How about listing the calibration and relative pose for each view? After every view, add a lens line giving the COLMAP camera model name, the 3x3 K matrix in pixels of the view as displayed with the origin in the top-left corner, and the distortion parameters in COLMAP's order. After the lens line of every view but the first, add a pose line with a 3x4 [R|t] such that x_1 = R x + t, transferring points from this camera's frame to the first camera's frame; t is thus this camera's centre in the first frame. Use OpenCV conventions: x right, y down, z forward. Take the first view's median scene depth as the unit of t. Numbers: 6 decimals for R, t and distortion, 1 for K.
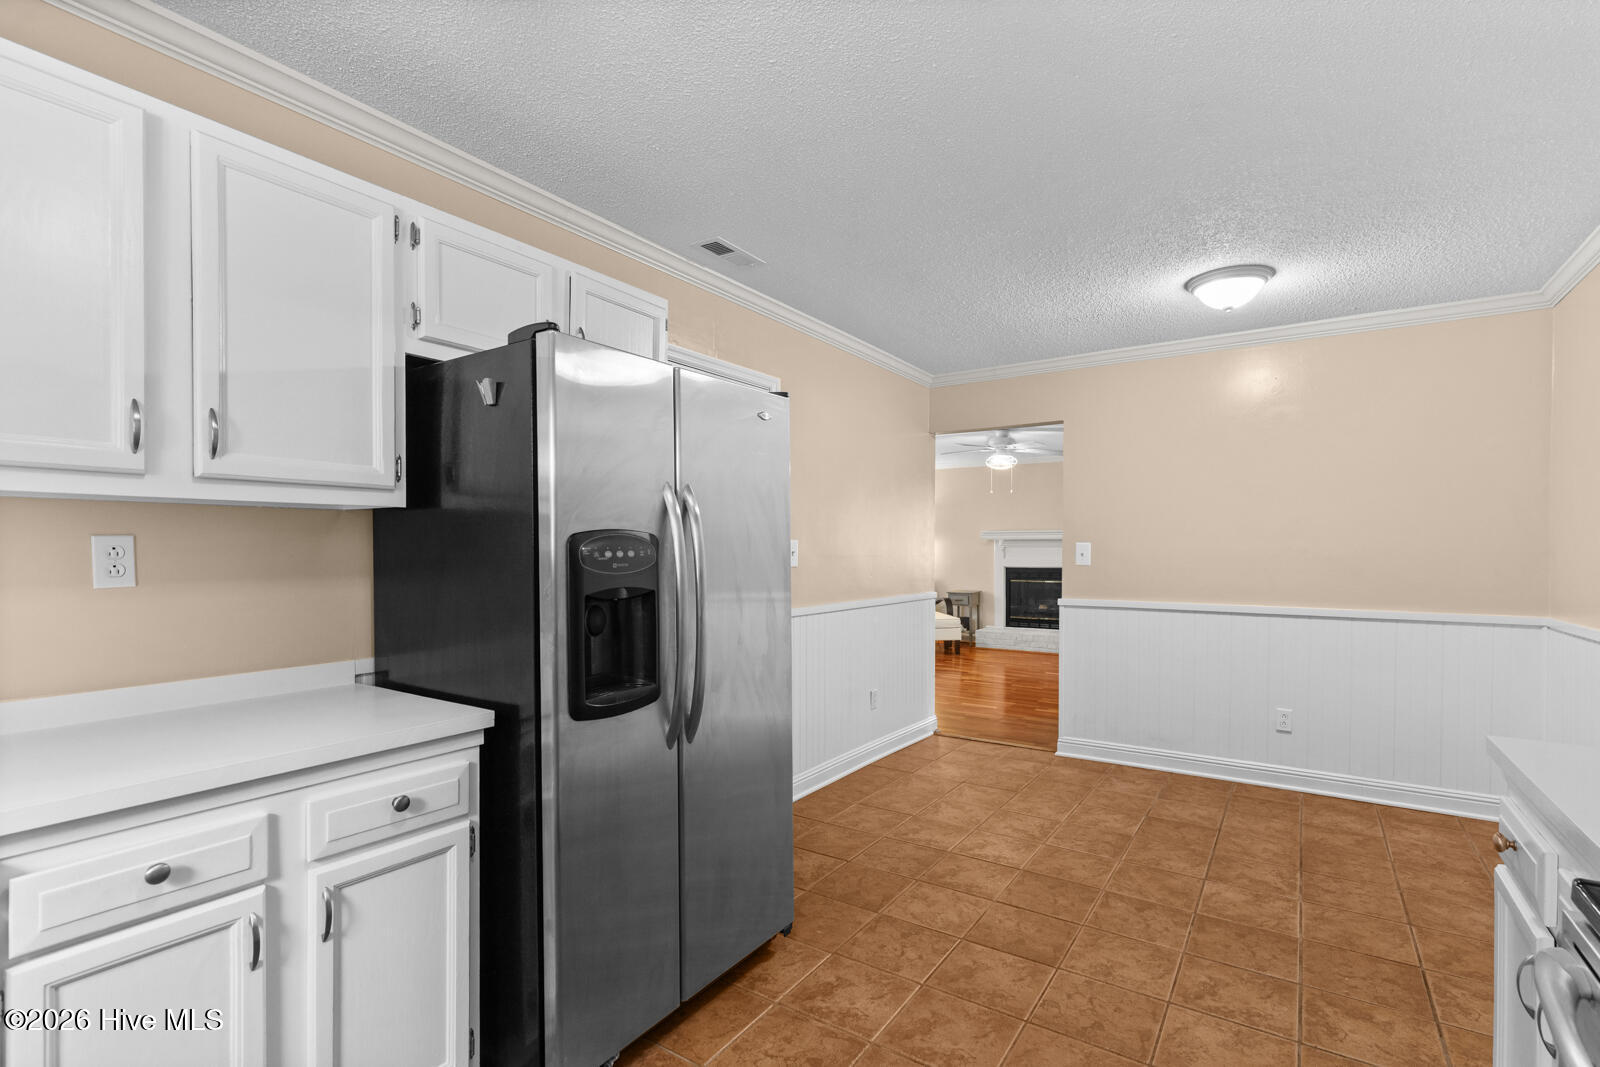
lens RADIAL K [[726.4, 0, 799.8], [0, 726.4, 542.1], [0, 0, 1]] dist [0.003067, 0.002206]
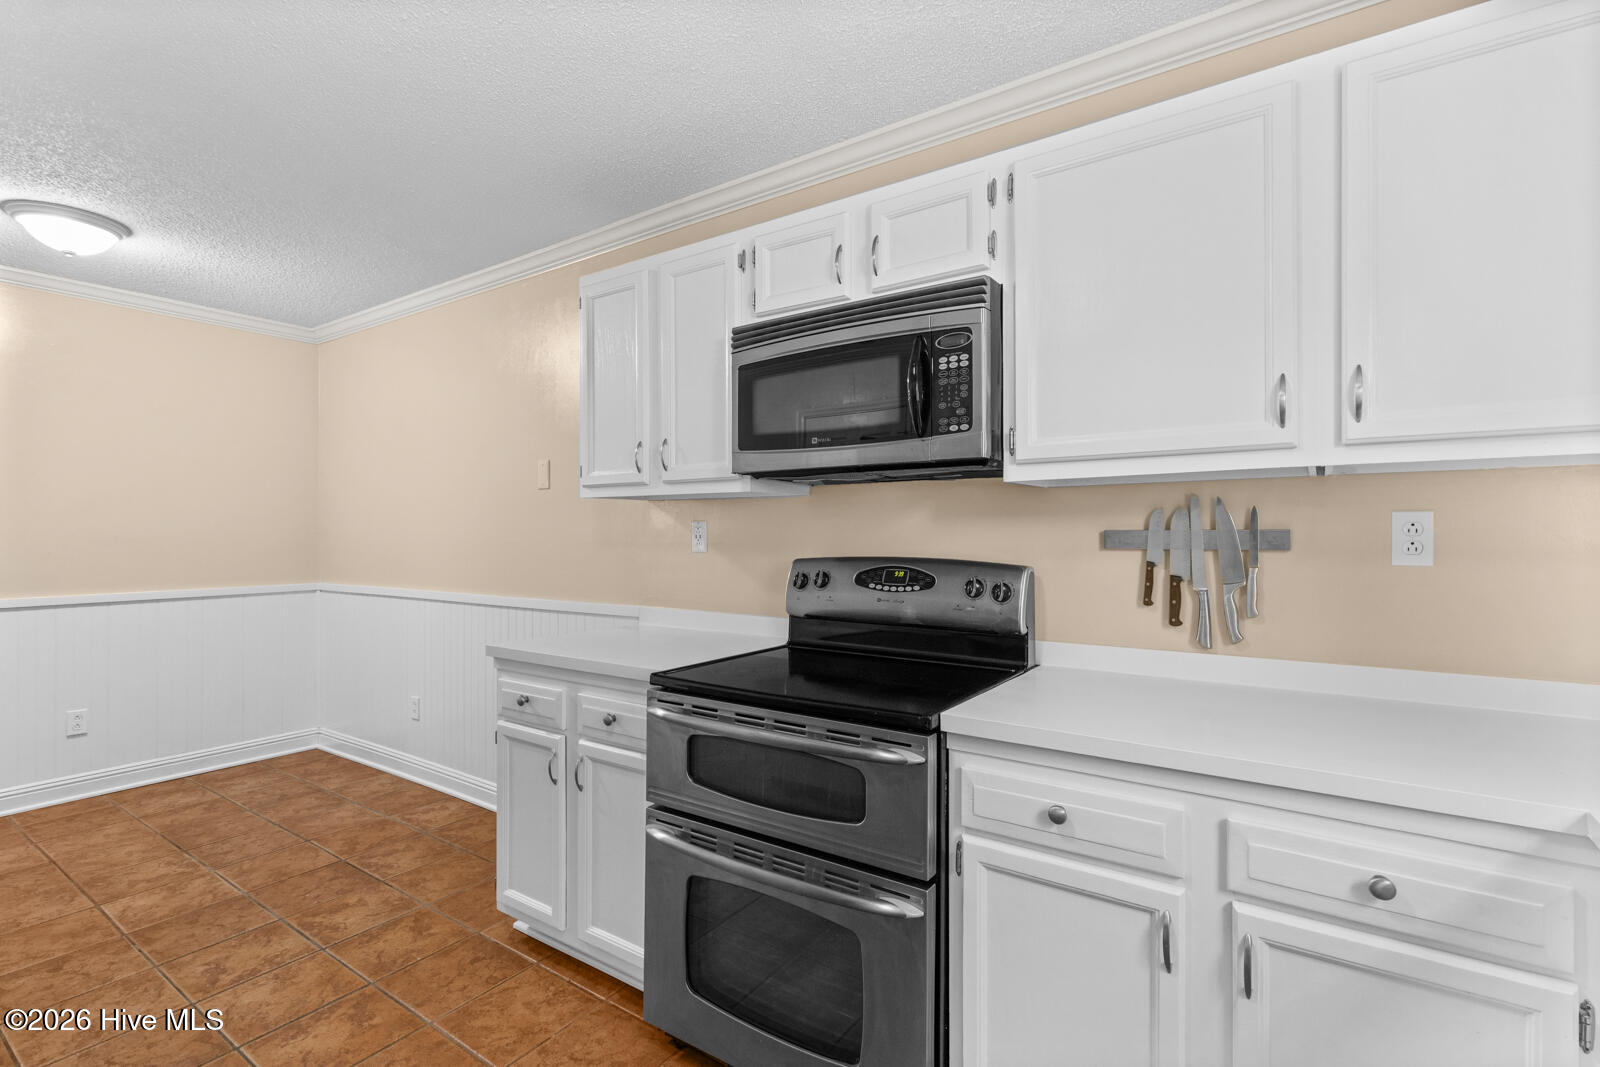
lens RADIAL K [[726.4, 0, 796.0], [0, 726.4, 527.7], [0, 0, 1]] dist [0.003067, 0.002206]
pose [[0.067702, 0.000978, 0.997705, -0.283663], [-0.006323, 0.999980, -0.000551, 0.001092], [-0.997686, -0.006271, 0.067707, 0.105226]]
